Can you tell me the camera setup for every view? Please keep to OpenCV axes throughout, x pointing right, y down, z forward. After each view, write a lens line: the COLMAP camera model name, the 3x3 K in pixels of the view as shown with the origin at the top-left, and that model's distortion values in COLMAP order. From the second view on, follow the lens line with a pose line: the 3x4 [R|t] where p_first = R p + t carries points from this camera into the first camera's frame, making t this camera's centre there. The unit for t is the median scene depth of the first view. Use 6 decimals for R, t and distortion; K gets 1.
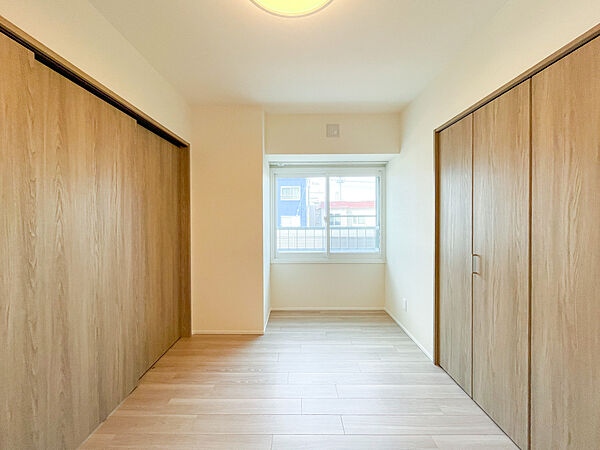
lens RADIAL K [[246.3, 0, 298.9], [0, 246.3, 222.8], [0, 0, 1]] dist [0.000117, 0.000008]
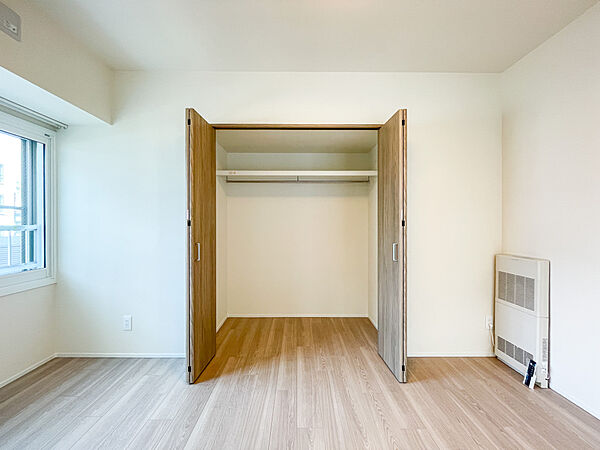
lens RADIAL K [[246.3, 0, 298.9], [0, 246.3, 222.8], [0, 0, 1]] dist [0.000117, 0.000008]
pose [[0.004207, 0.001526, 0.999990, -0.392037], [0.020939, 0.999779, -0.001614, 0.034853], [-0.999772, 0.020945, 0.004174, 0.520559]]
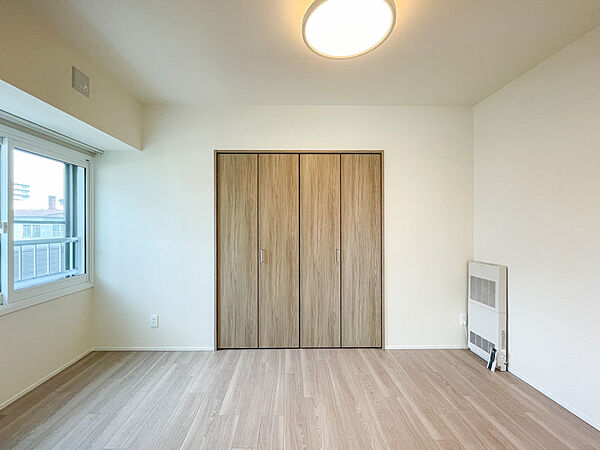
lens RADIAL K [[259.7, 0, 296.6], [0, 259.7, 225.0], [0, 0, 1]] dist [-0.000419, 0.000048]
pose [[-0.015569, 0.006198, 0.999860, -0.609790], [0.020523, 0.999772, -0.005878, -0.003562], [-0.999668, 0.020428, -0.015693, 0.563155]]
